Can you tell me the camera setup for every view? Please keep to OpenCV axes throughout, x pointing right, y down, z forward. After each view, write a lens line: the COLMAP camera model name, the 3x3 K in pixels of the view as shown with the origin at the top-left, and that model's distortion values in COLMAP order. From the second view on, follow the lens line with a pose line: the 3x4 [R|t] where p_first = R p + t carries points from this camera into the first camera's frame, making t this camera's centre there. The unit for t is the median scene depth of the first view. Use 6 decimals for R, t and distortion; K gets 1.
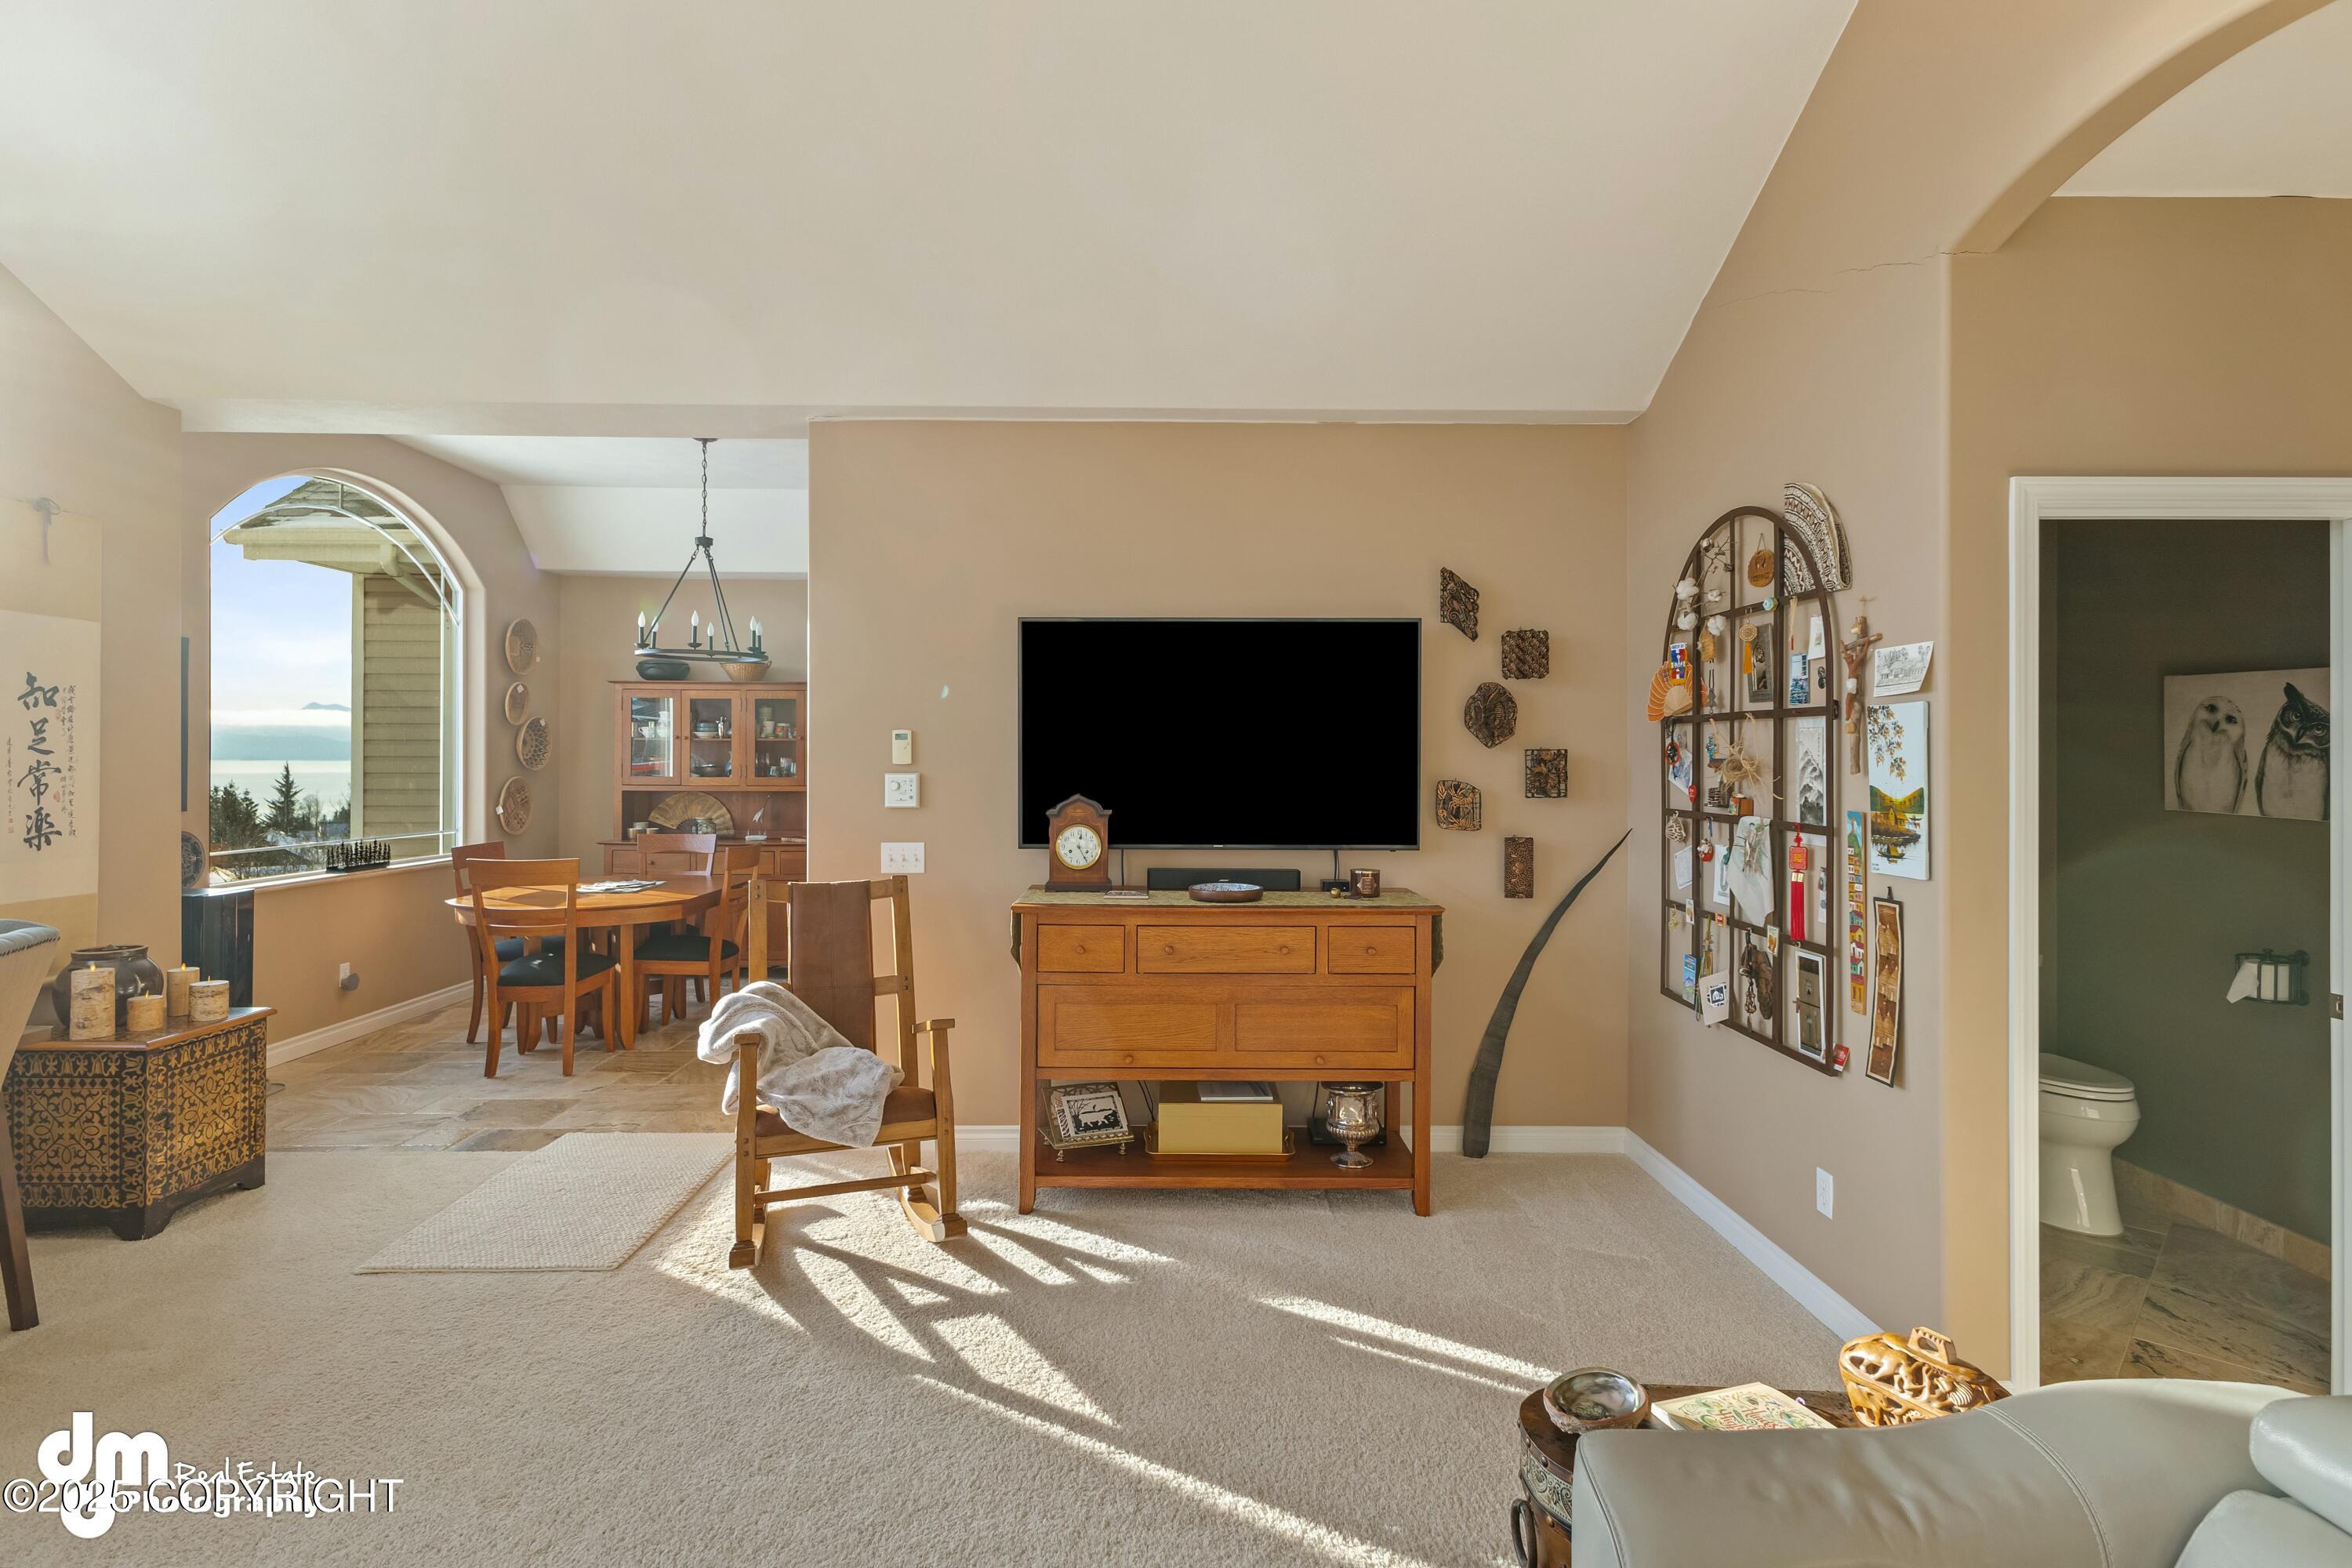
lens RADIAL K [[1173.4, 0, 1162.4], [0, 1173.4, 754.4], [0, 0, 1]] dist [0.020666, -0.002690]
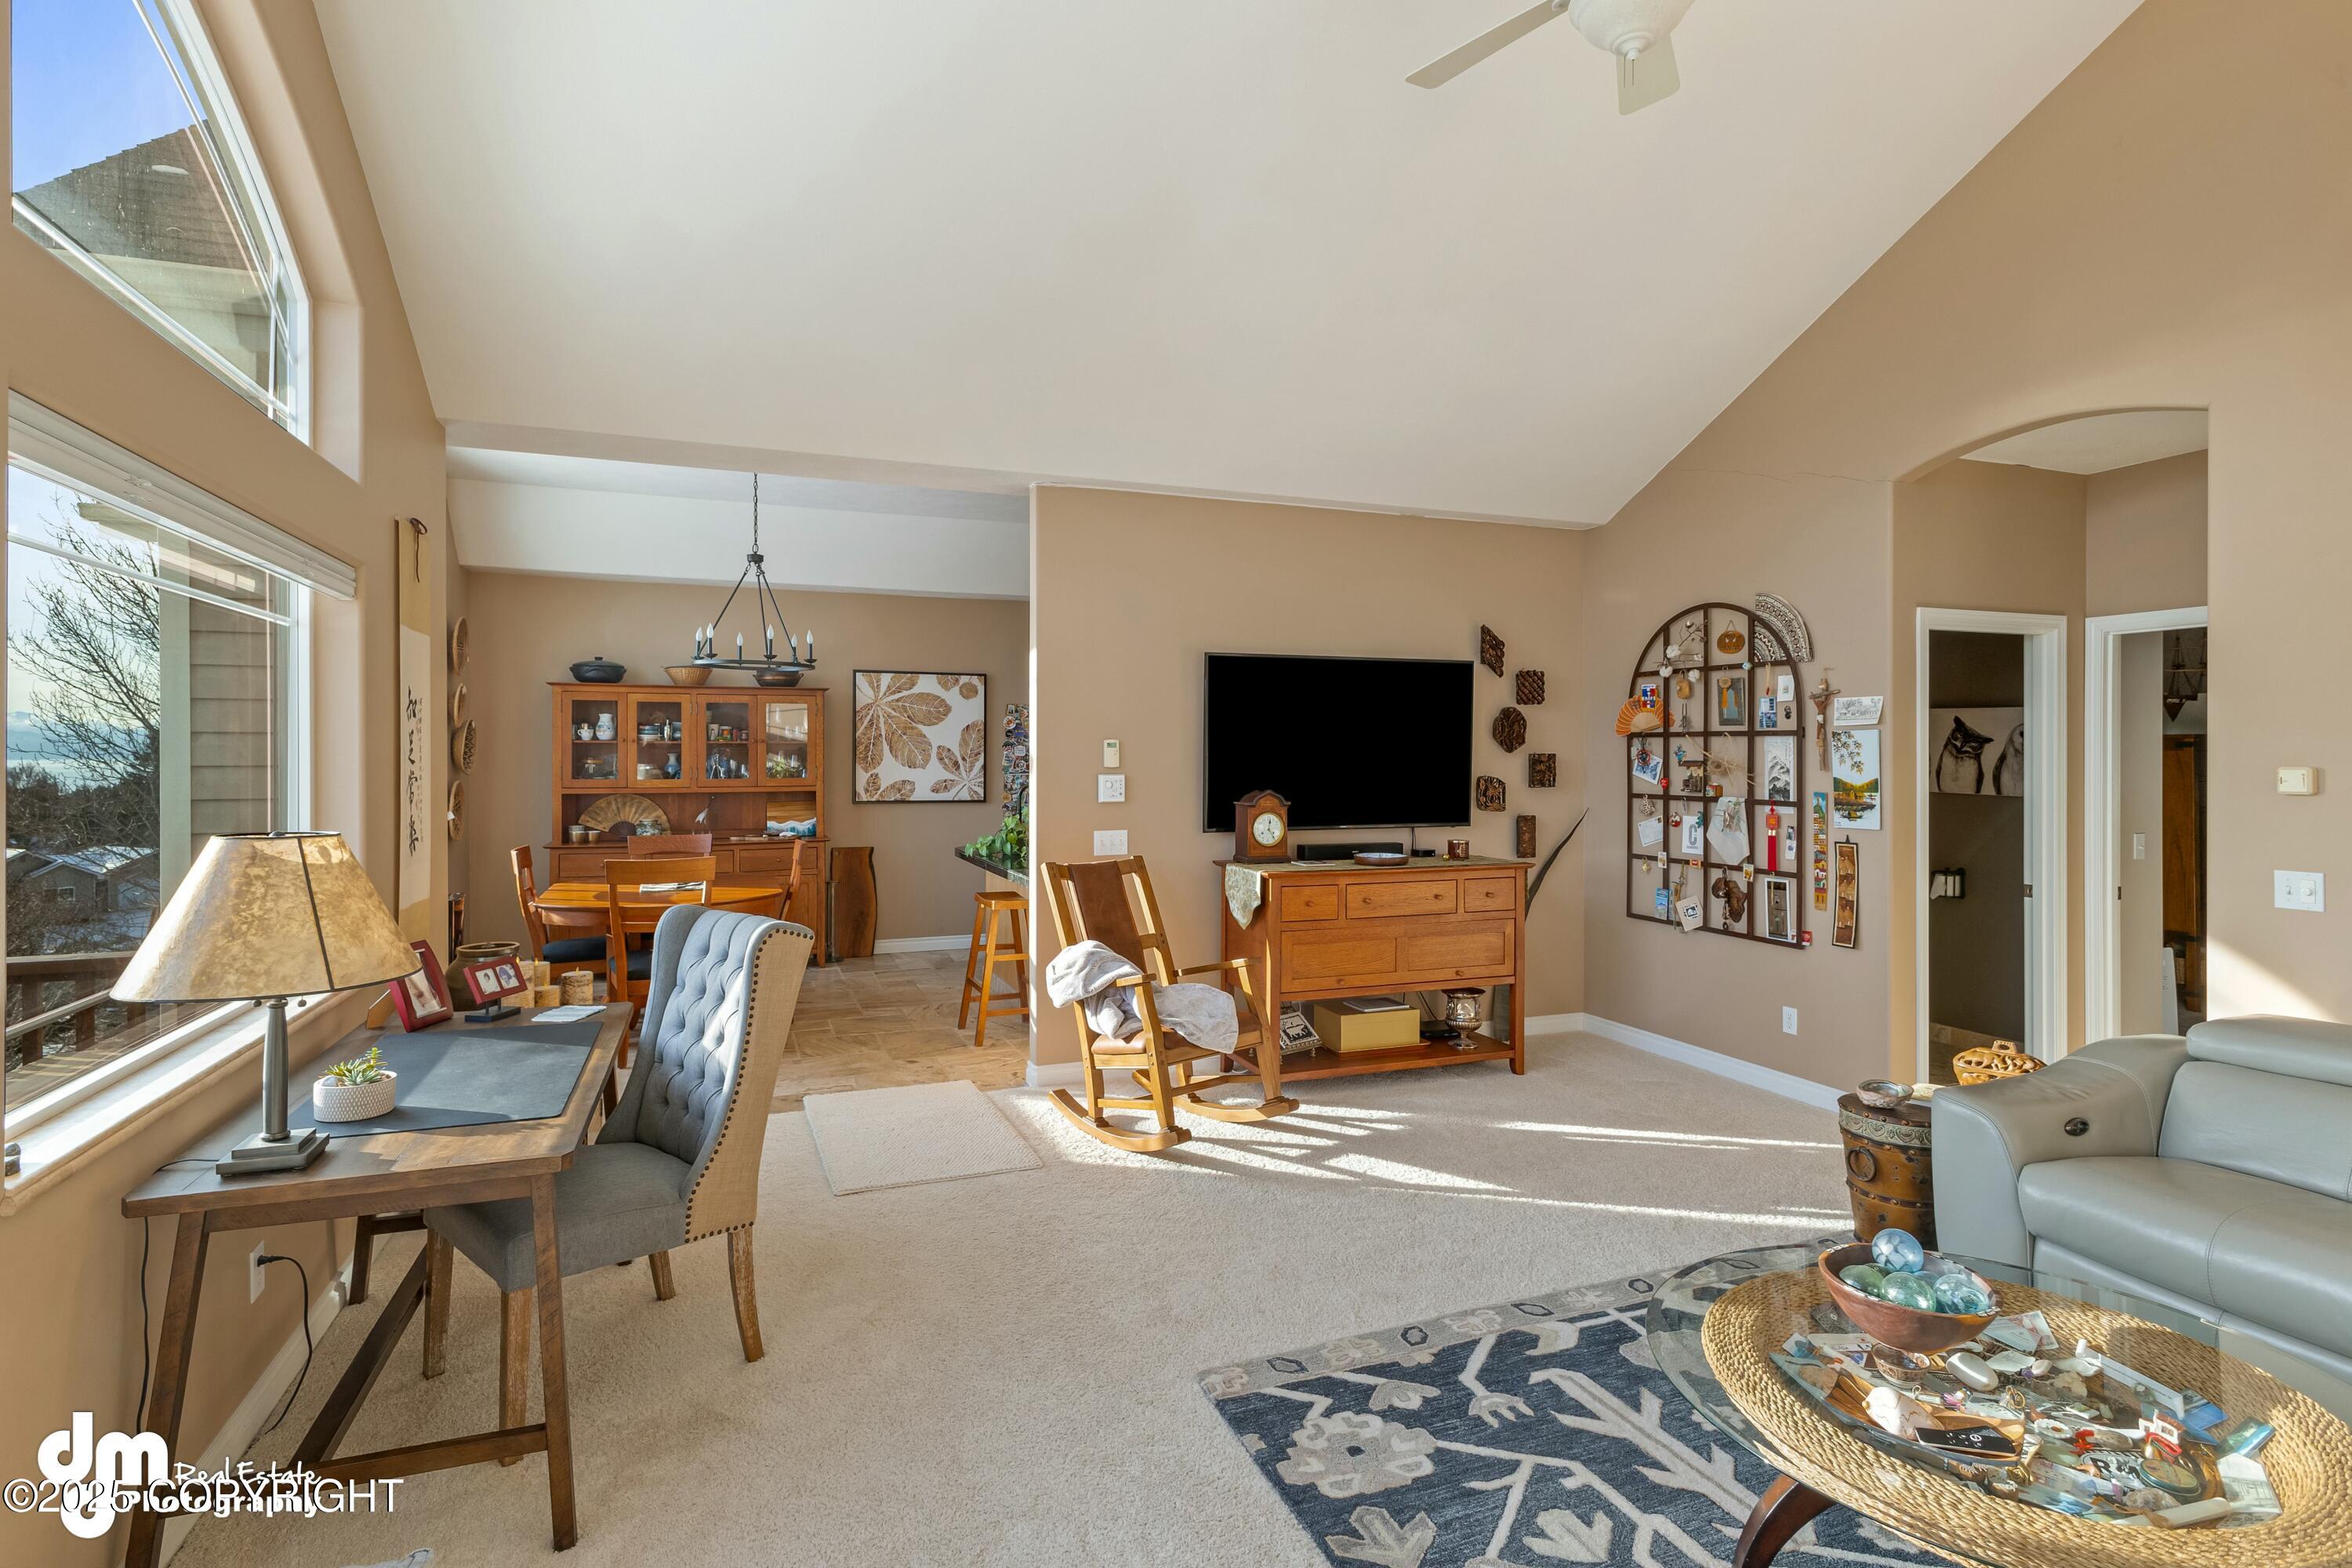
lens RADIAL K [[1173.4, 0, 1155.1], [0, 1173.4, 752.1], [0, 0, 1]] dist [0.020666, -0.002690]
pose [[0.937385, -0.003338, 0.348279, -0.682371], [0.002136, 0.999990, 0.003835, -0.013830], [-0.348289, -0.002851, 0.937383, -0.199396]]
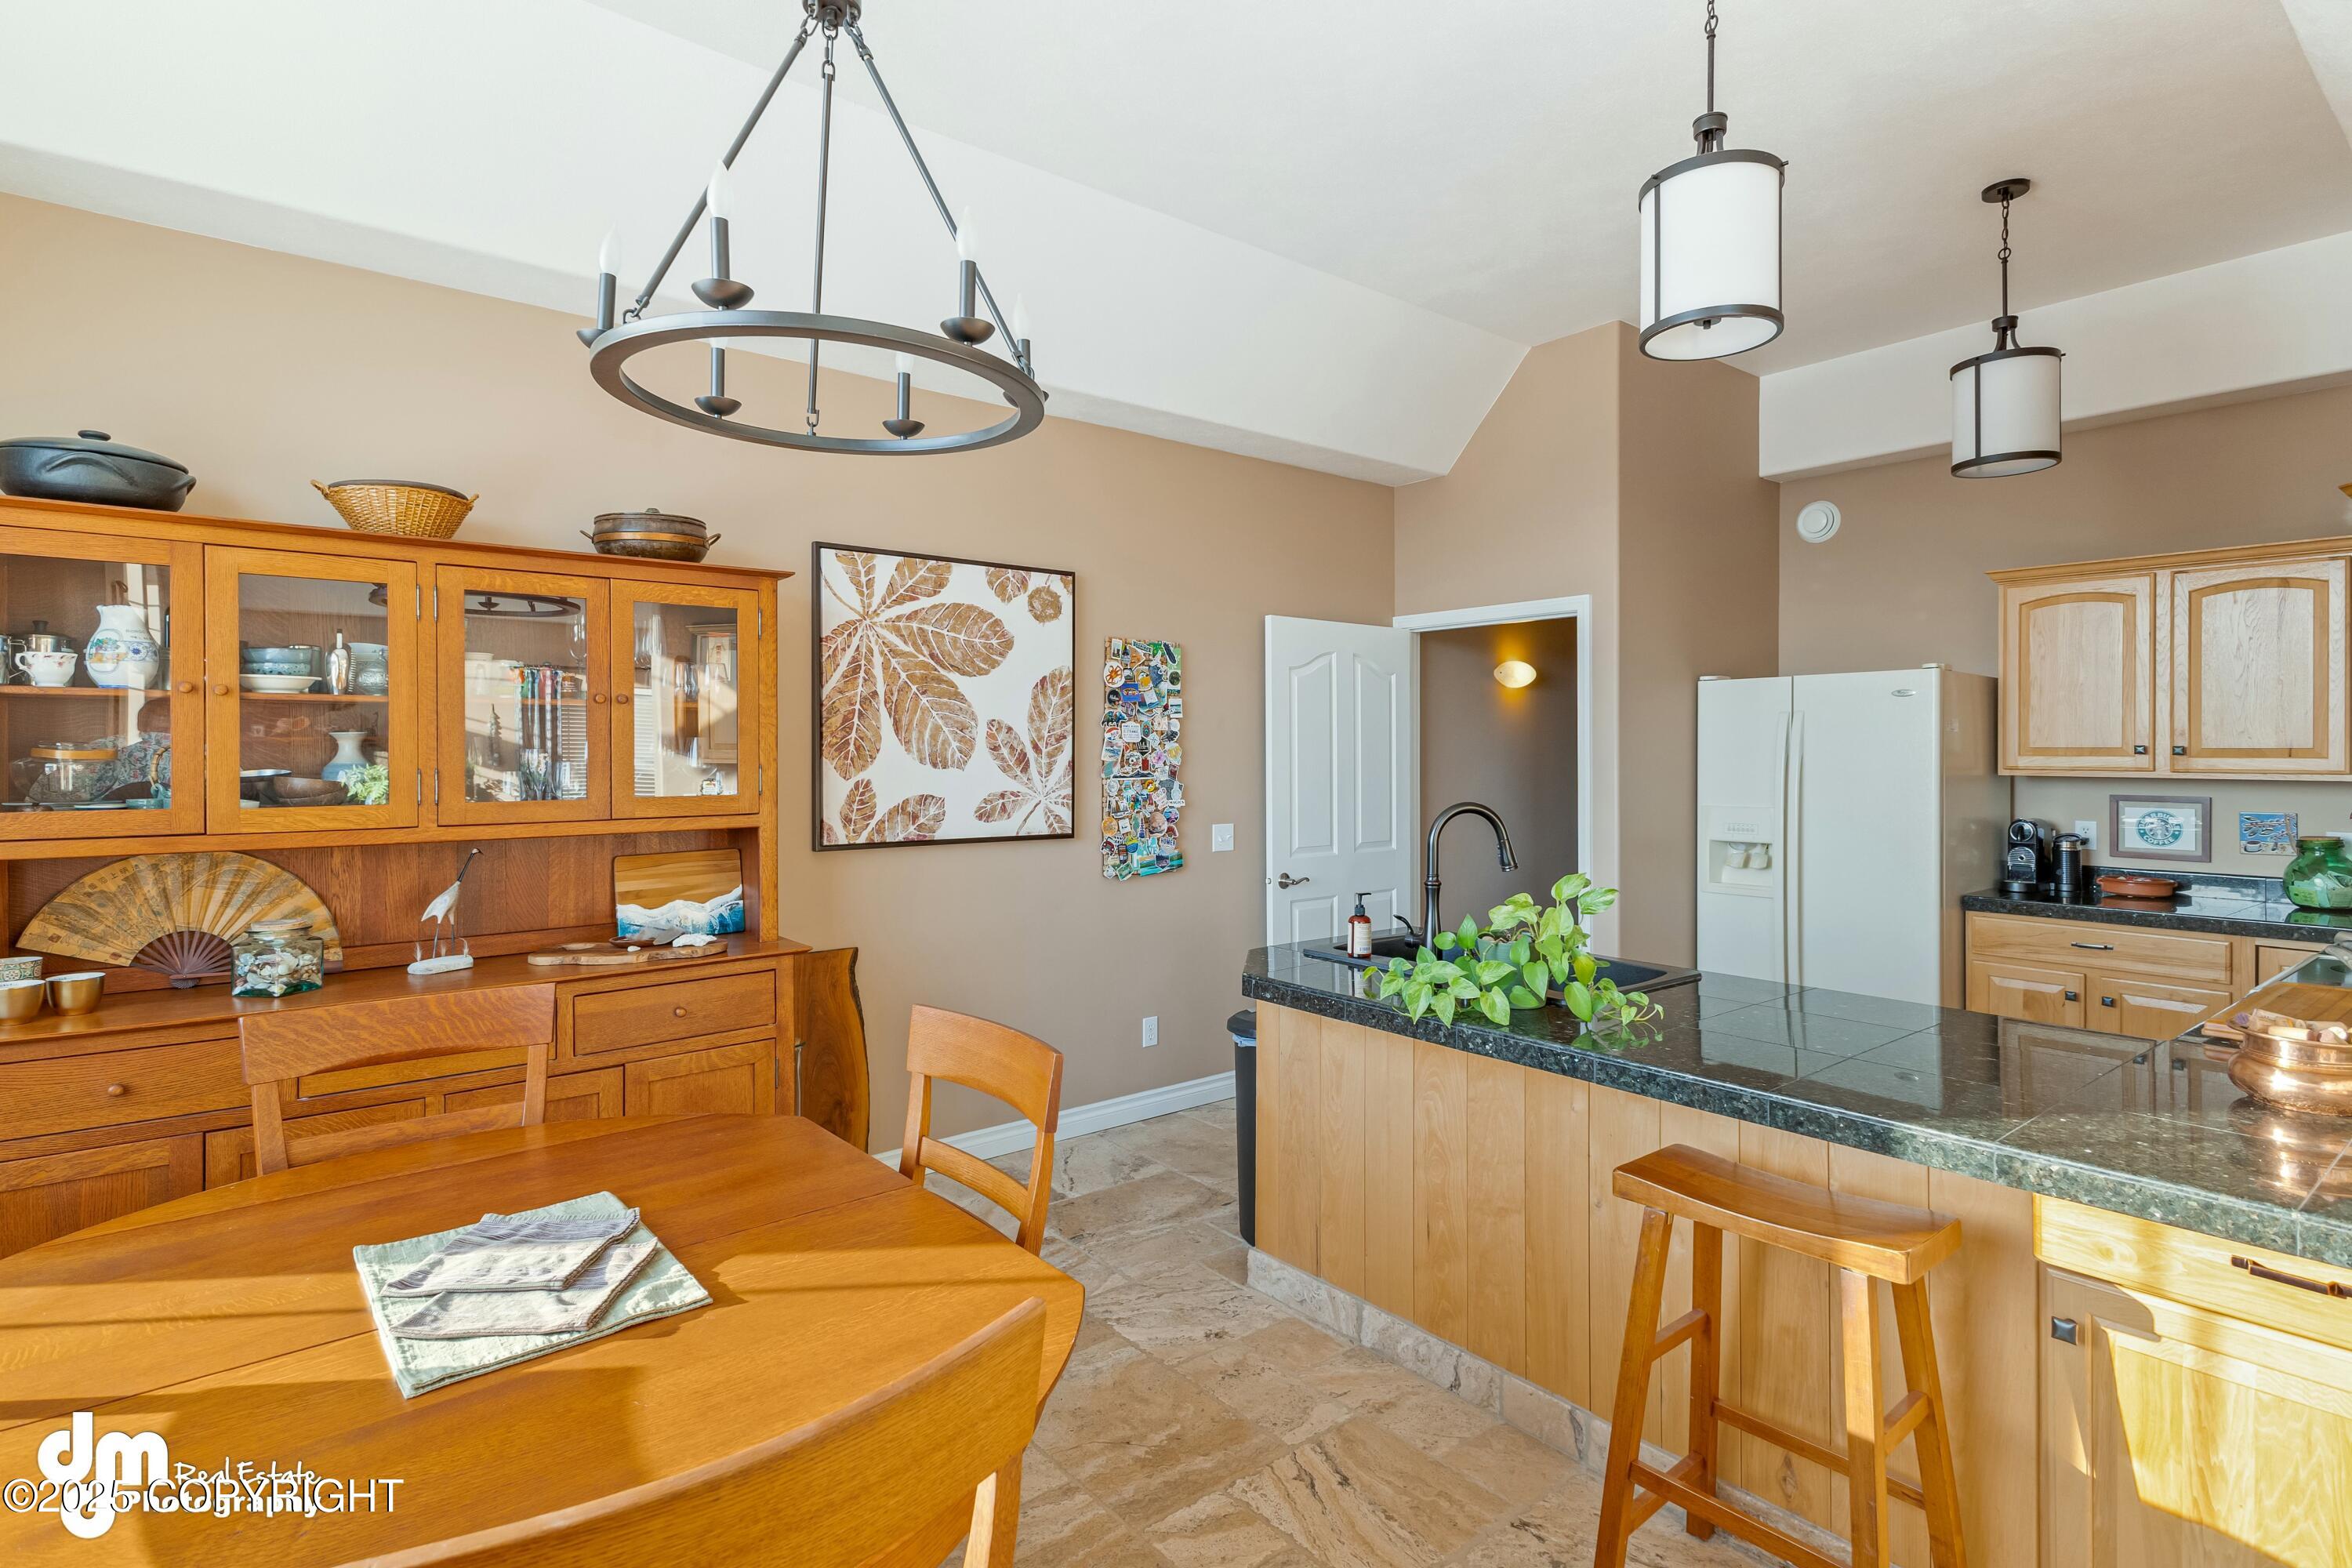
lens RADIAL K [[1173.4, 0, 1156.5], [0, 1173.4, 760.1], [0, 0, 1]] dist [0.020666, -0.002690]
pose [[0.786114, -0.012245, 0.617960, -0.820394], [0.004742, 0.999894, 0.013780, 0.004380], [-0.618063, -0.007902, 0.786089, 1.166131]]
